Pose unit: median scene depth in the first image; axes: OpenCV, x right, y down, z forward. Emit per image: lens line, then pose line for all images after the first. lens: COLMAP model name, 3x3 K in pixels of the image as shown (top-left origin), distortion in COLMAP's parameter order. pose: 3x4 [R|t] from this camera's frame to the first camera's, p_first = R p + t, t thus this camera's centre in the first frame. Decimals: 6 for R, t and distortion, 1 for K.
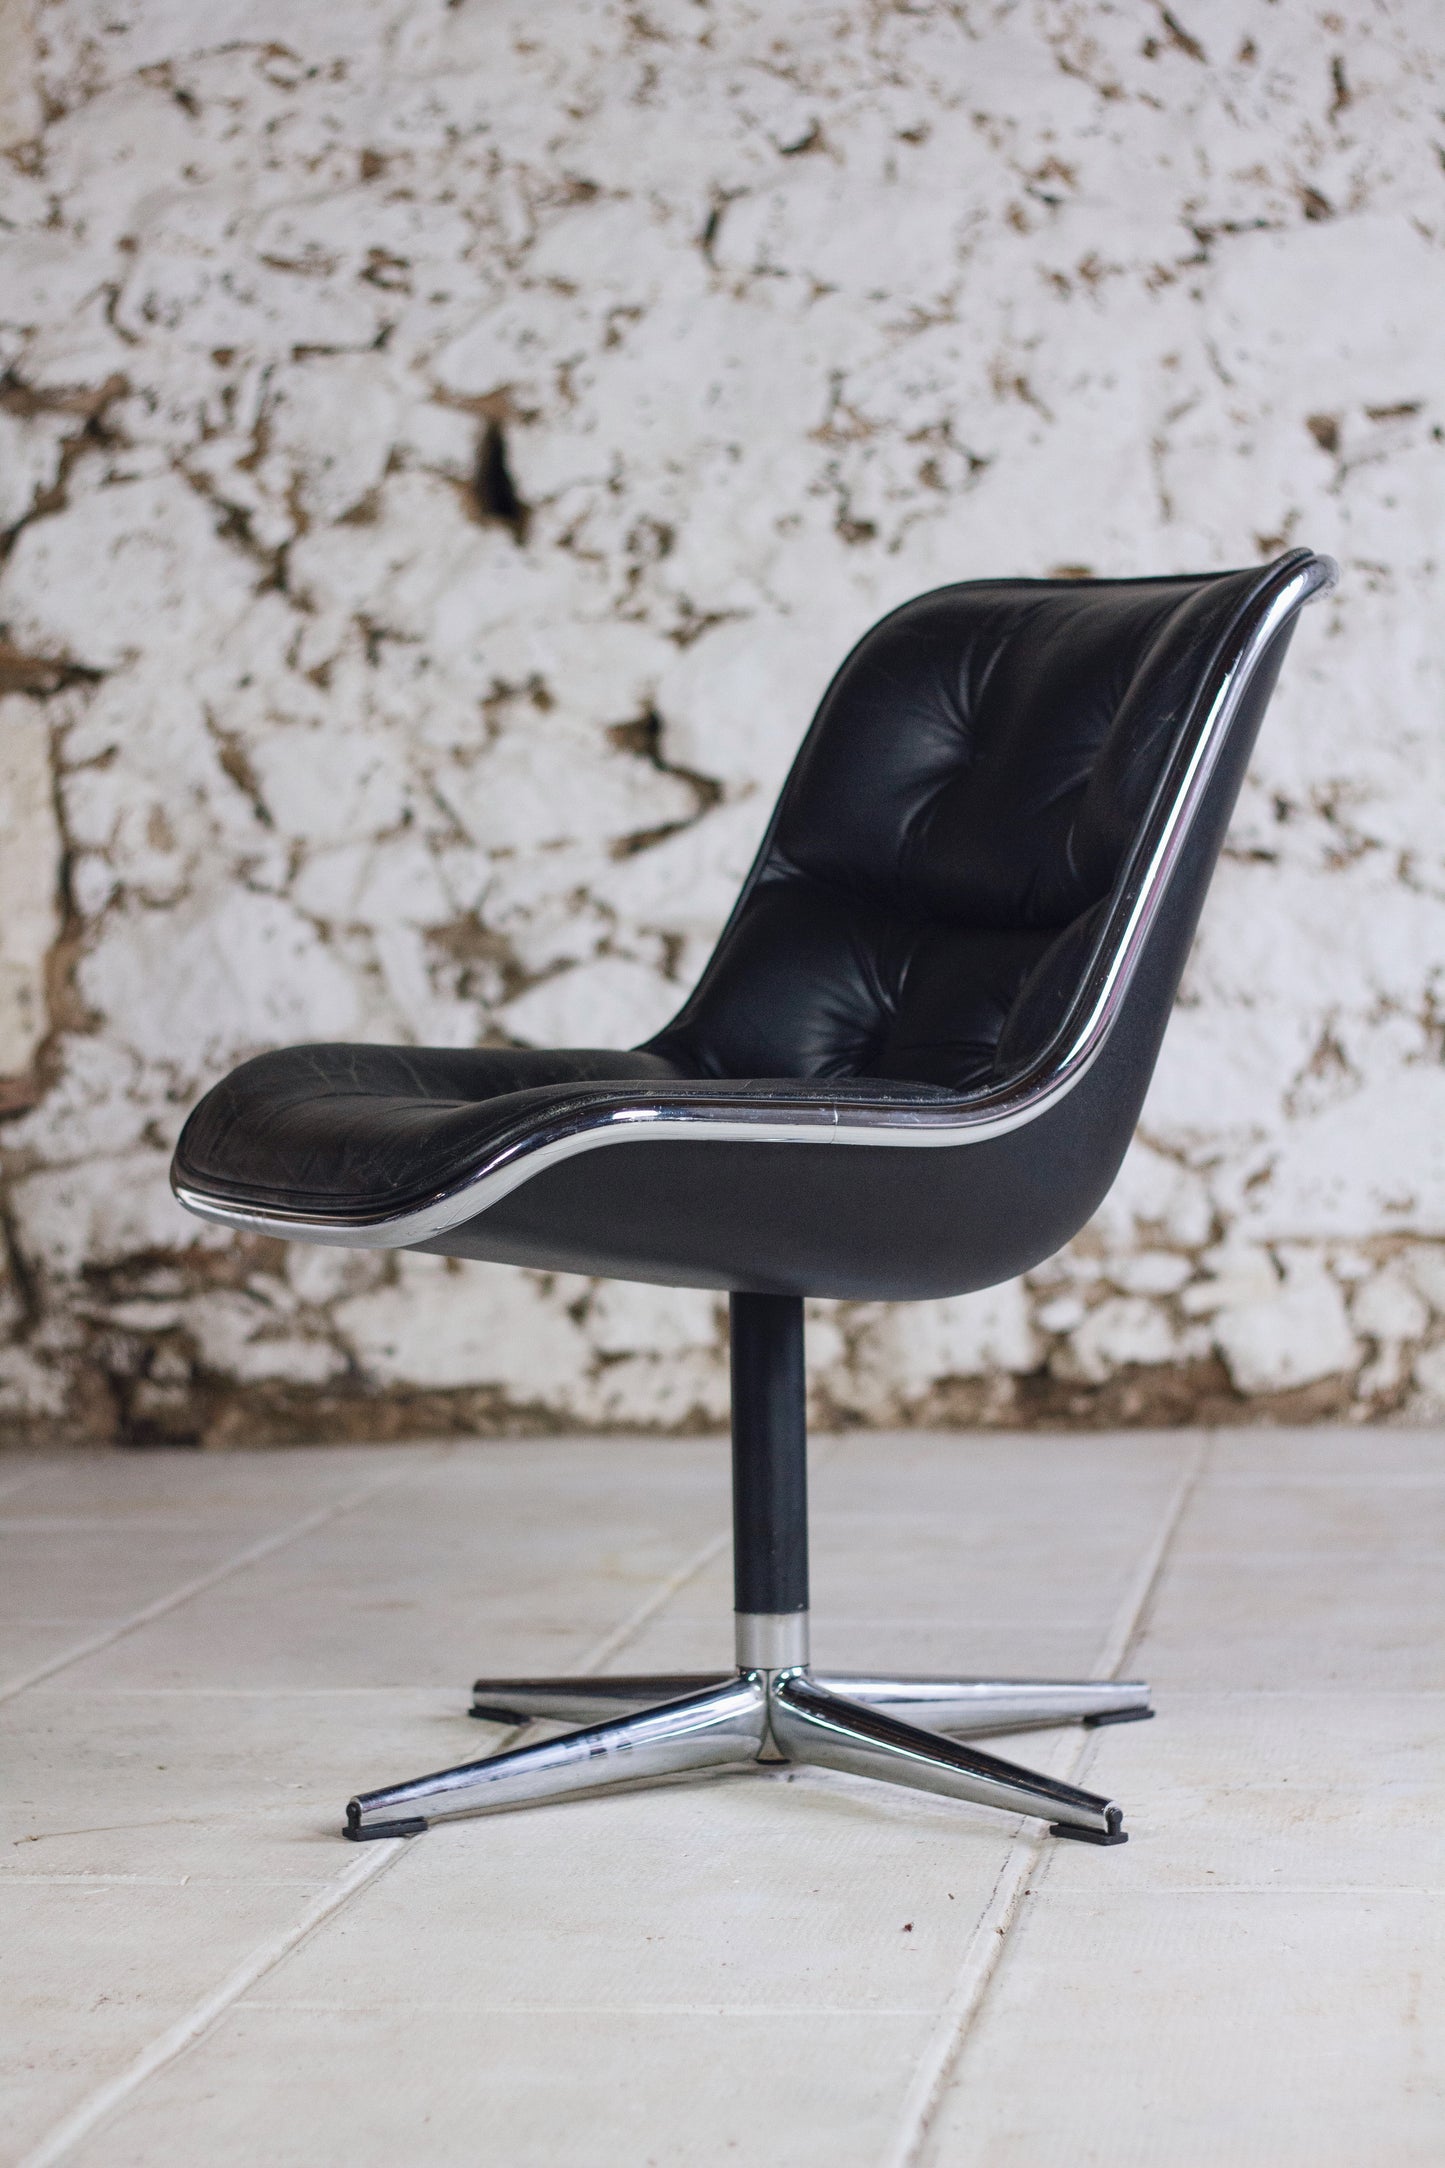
lens RADIAL K [[5056.6, 0, 716.9], [0, 5056.6, 1083.2], [0, 0, 1]] dist [-0.084108, -0.195971]
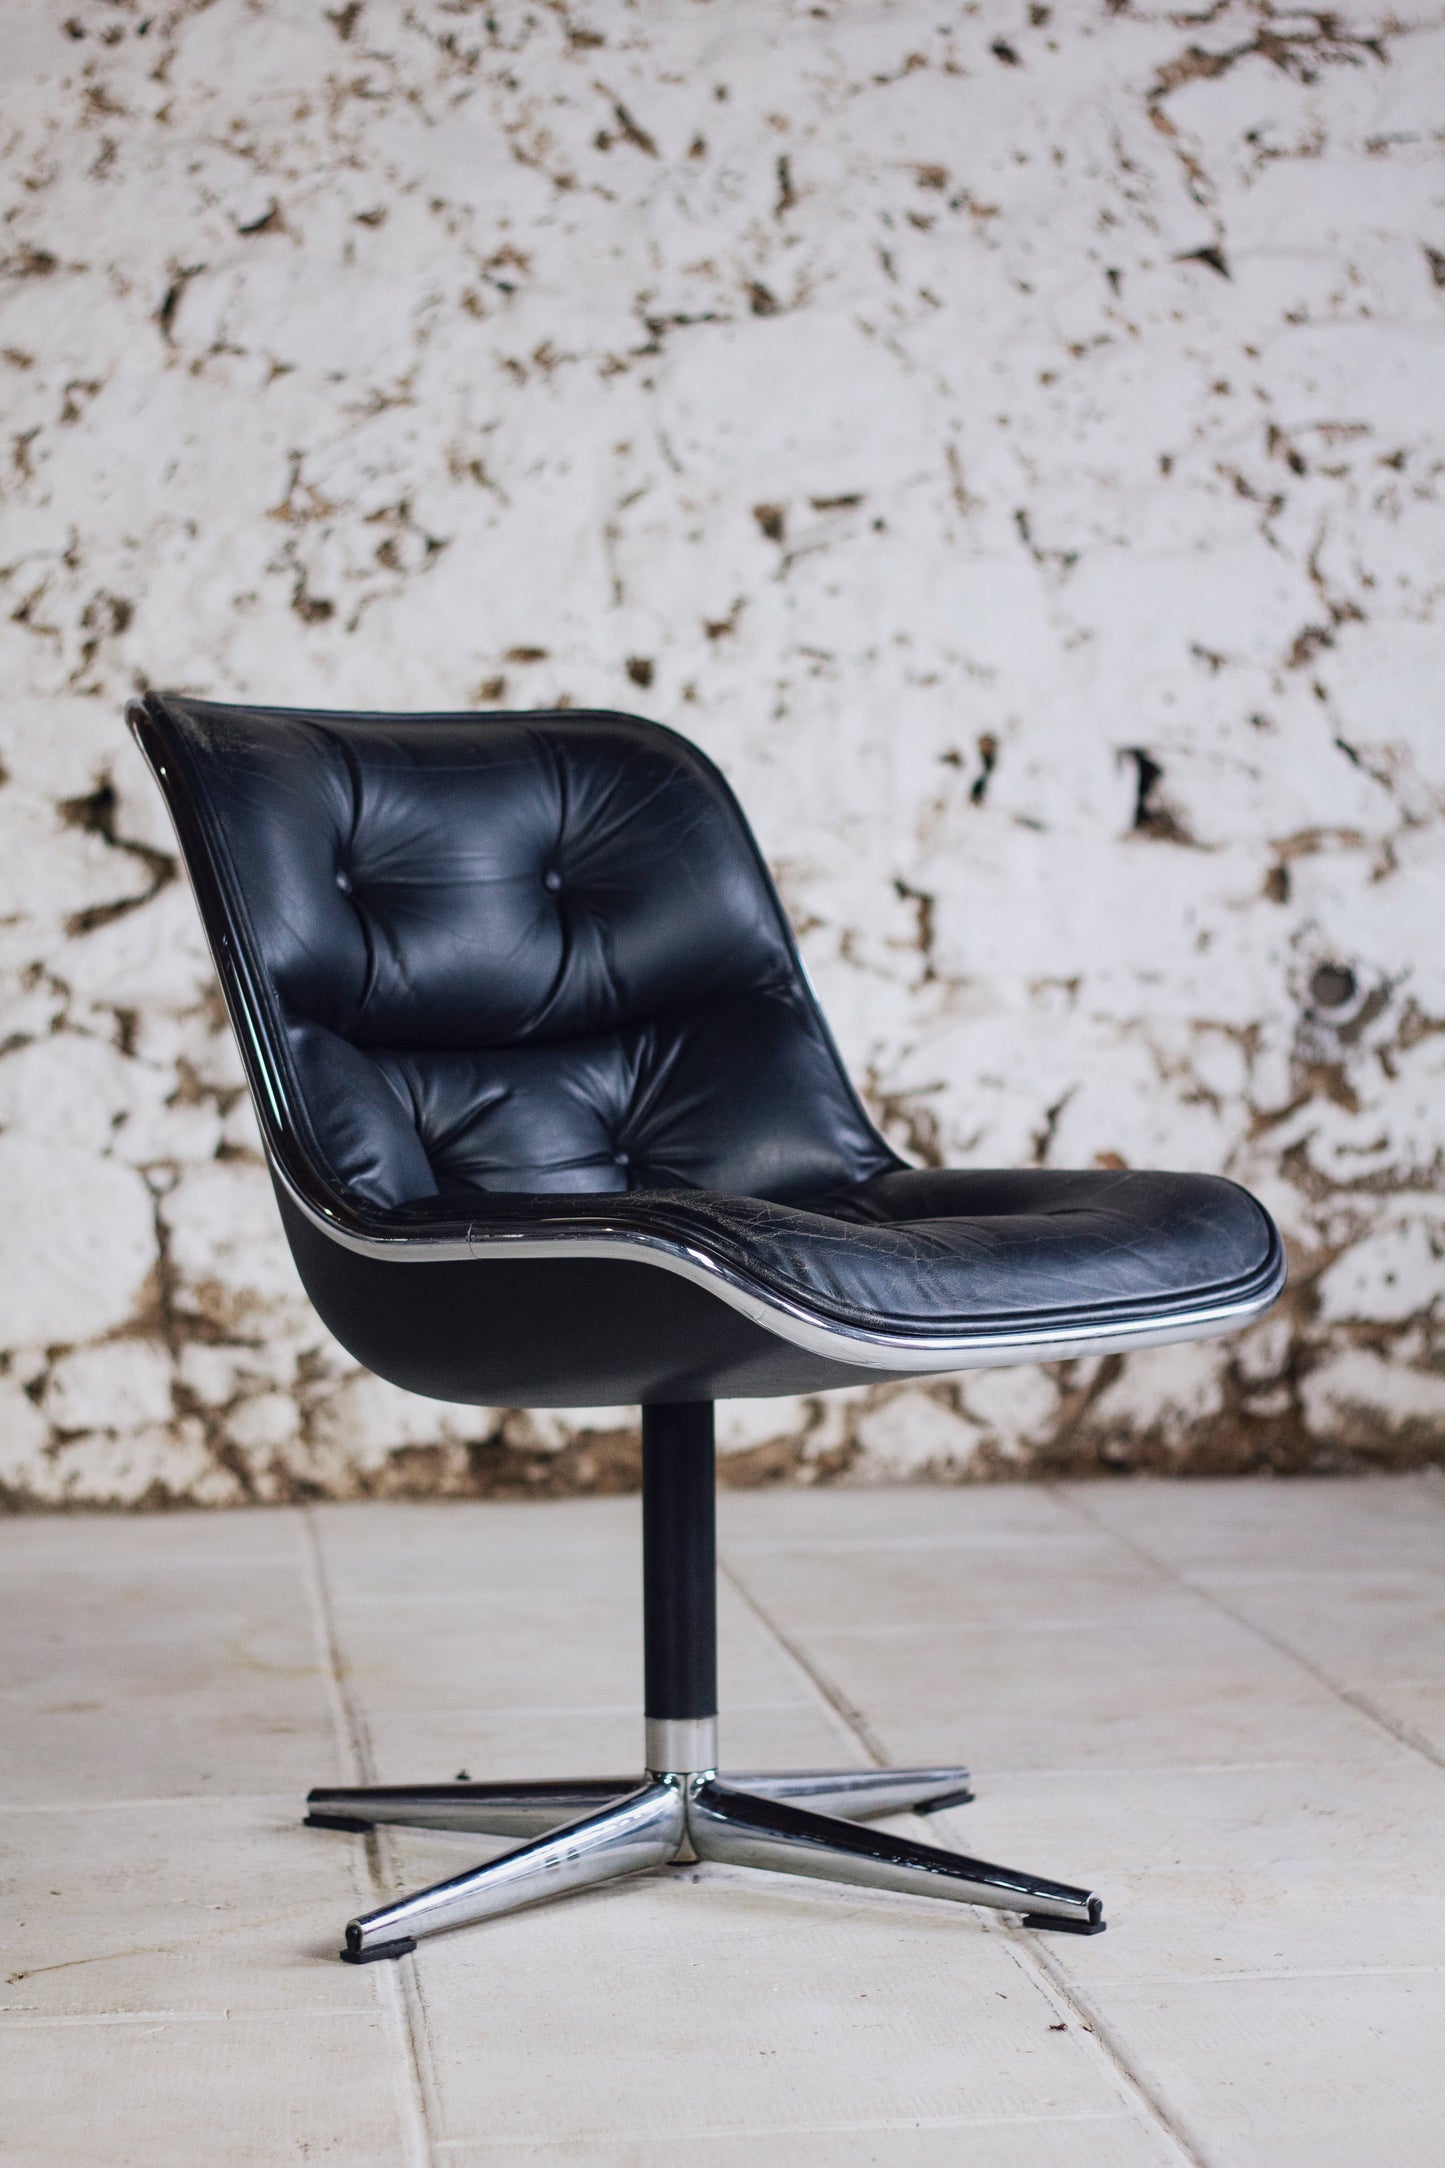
lens RADIAL K [[5056.6, 0, 716.9], [0, 5056.6, 1083.2], [0, 0, 1]] dist [-0.084108, -0.195971]
pose [[0.970602, -0.004585, 0.240647, -0.136660], [0.004942, 0.999987, -0.000880, -0.013624], [-0.240640, 0.002043, 0.970612, 0.003780]]
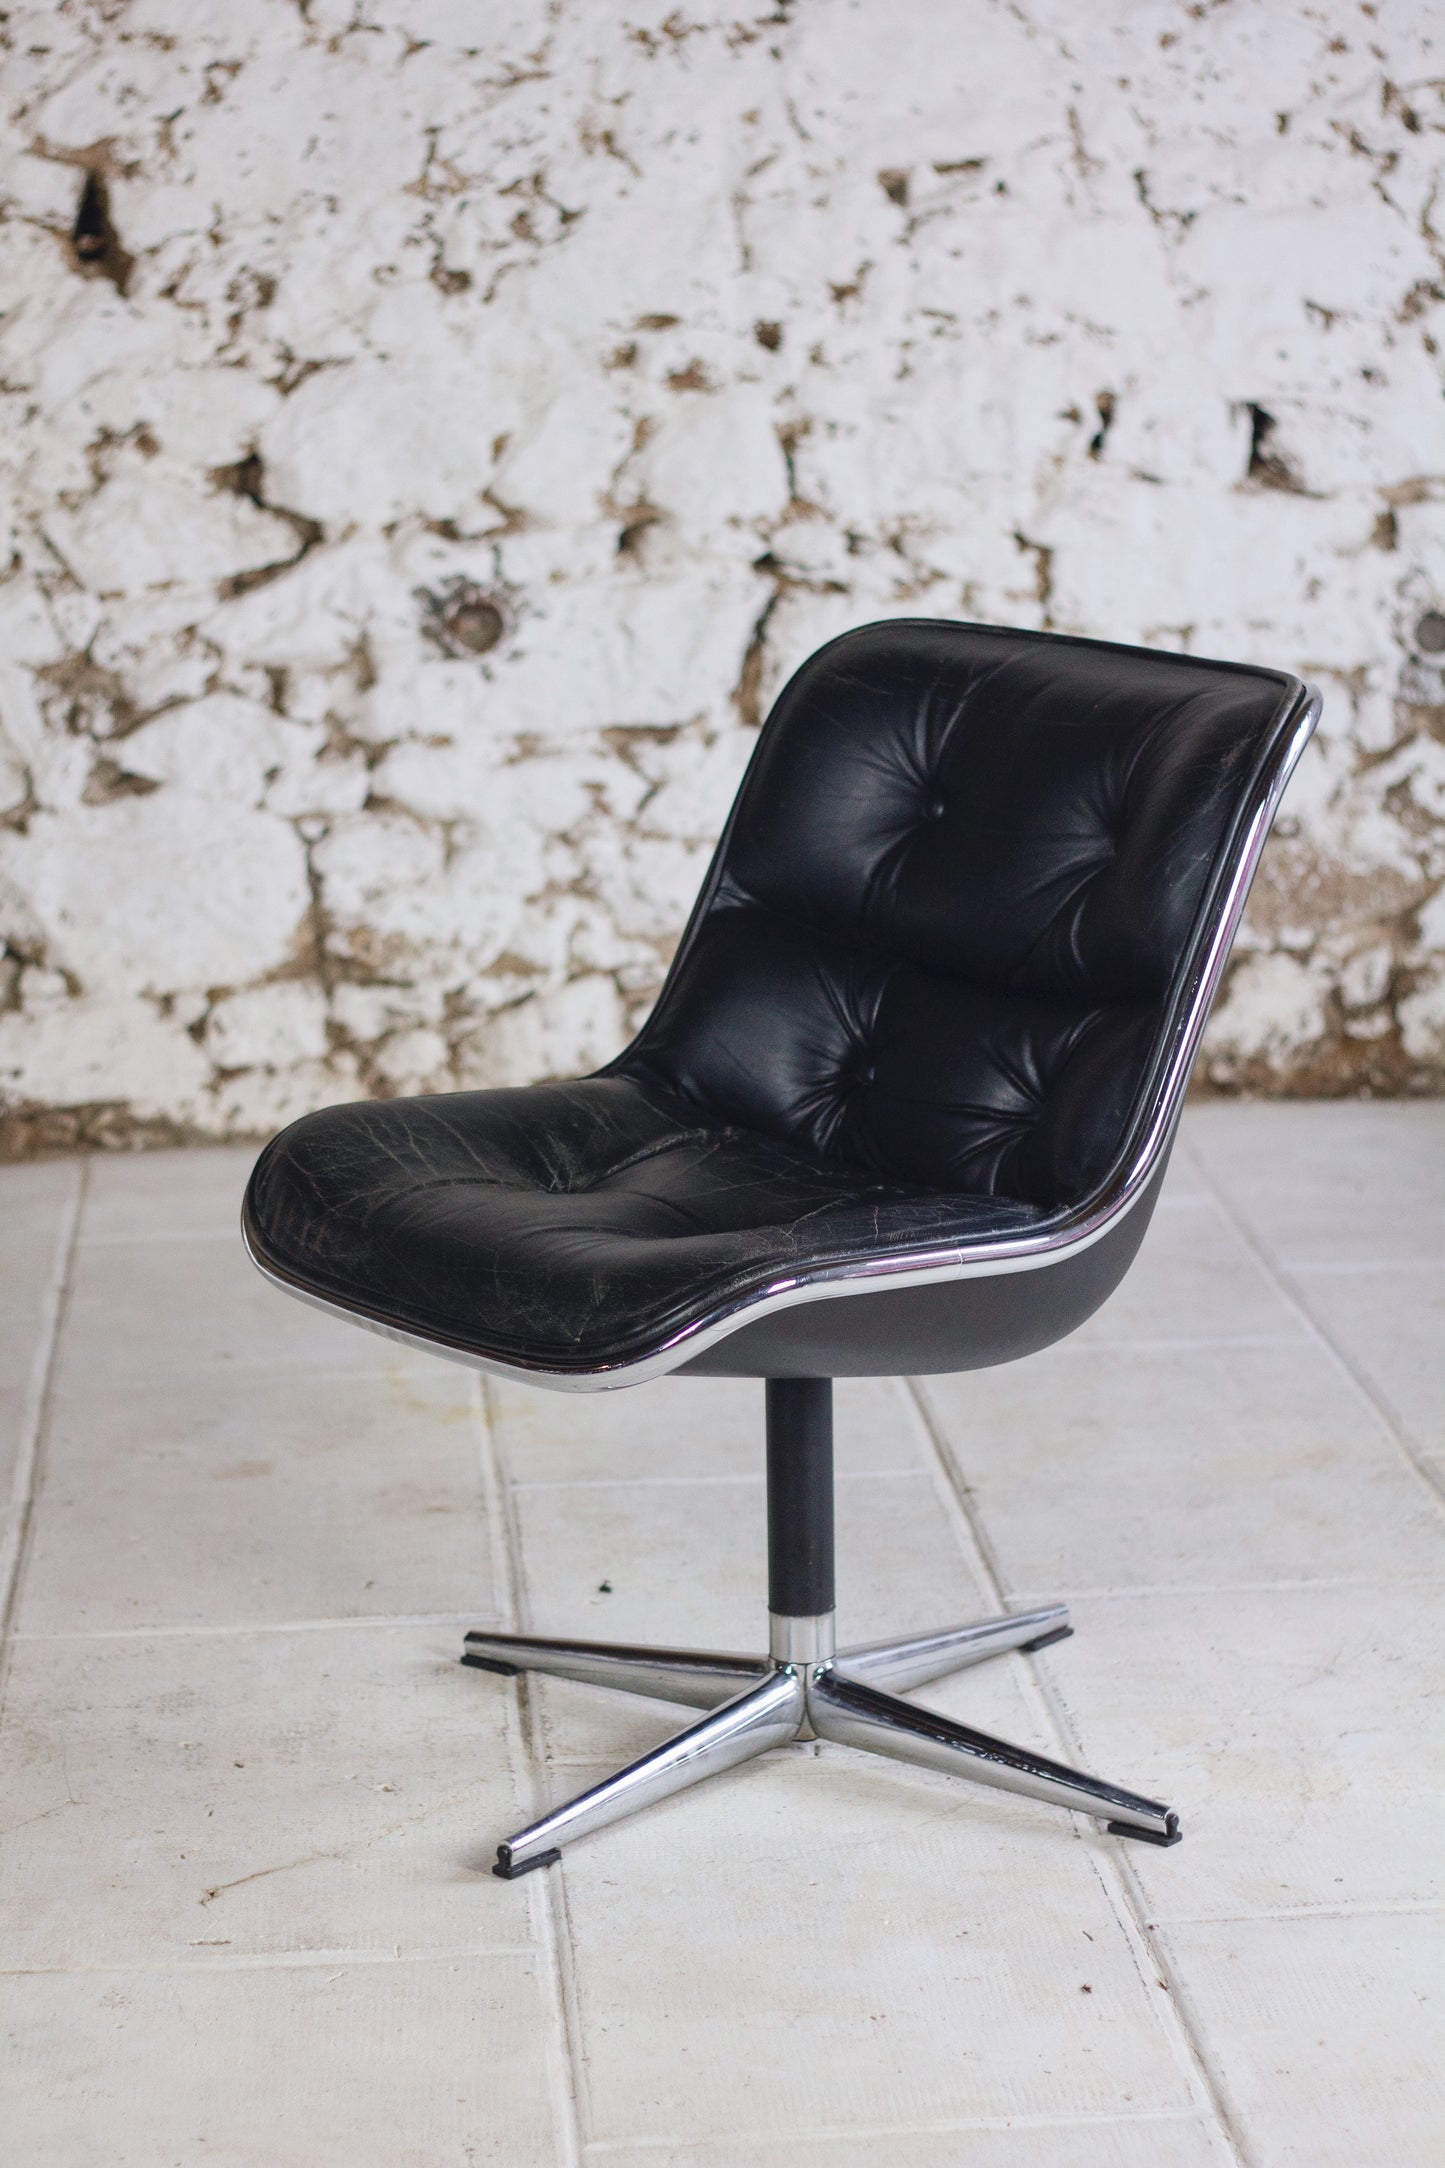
lens RADIAL K [[5042.6, 0, 718.9], [0, 5042.6, 1084.5], [0, 0, 1]] dist [-0.084017, -0.230294]
pose [[0.976594, -0.044281, 0.210482, -0.143214], [0.008294, 0.985603, 0.168870, -0.120303], [-0.214930, -0.163172, 0.962902, -0.033860]]
